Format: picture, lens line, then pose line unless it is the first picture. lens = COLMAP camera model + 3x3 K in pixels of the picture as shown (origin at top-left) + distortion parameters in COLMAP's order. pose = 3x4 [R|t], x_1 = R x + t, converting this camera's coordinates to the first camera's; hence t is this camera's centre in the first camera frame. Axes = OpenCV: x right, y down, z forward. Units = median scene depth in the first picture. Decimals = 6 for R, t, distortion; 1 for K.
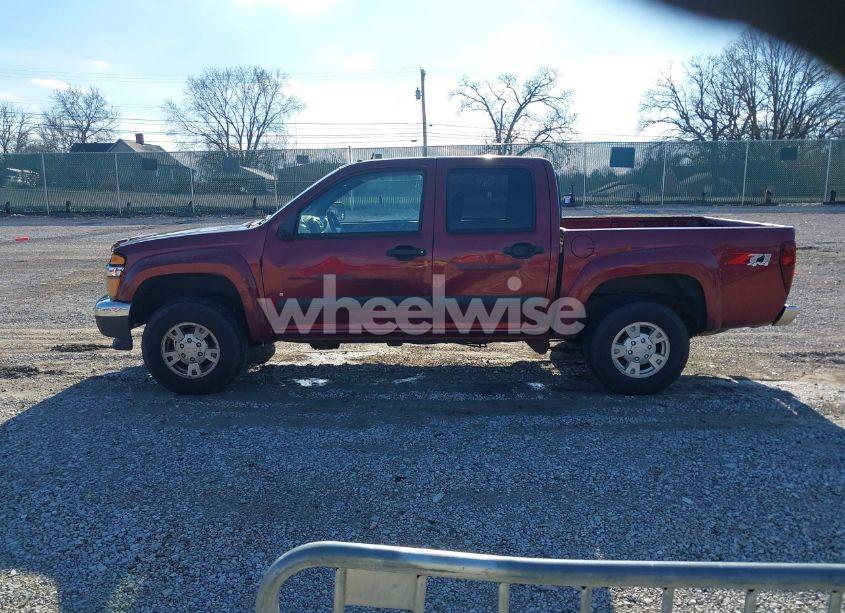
lens RADIAL K [[688.5, 0, 408.1], [0, 688.5, 330.8], [0, 0, 1]] dist [0.005567, -0.009675]
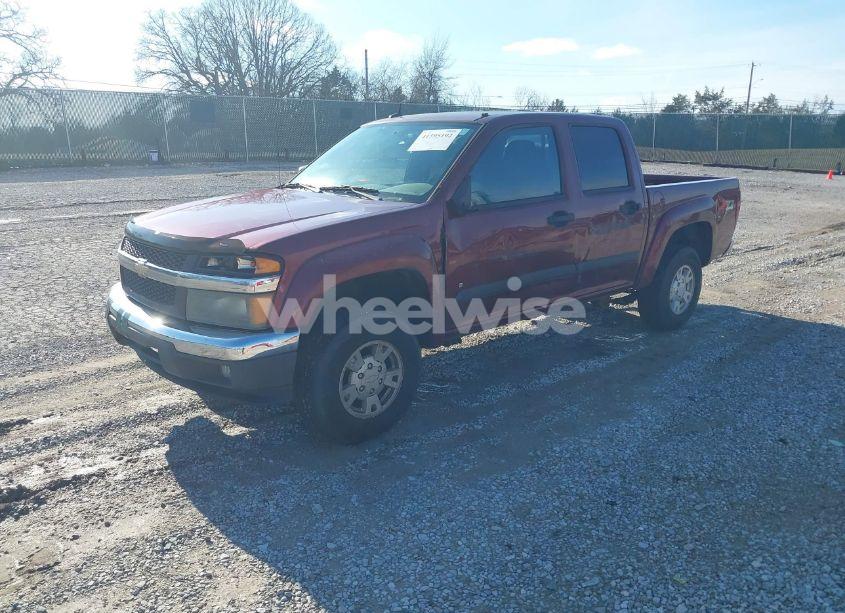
lens RADIAL K [[688.5, 0, 408.1], [0, 688.5, 330.8], [0, 0, 1]] dist [0.005567, -0.009675]
pose [[0.715427, -0.181387, 0.674731, -0.697990], [0.138618, 0.983365, 0.117378, -0.091329], [-0.684798, 0.009555, 0.728670, 0.415434]]
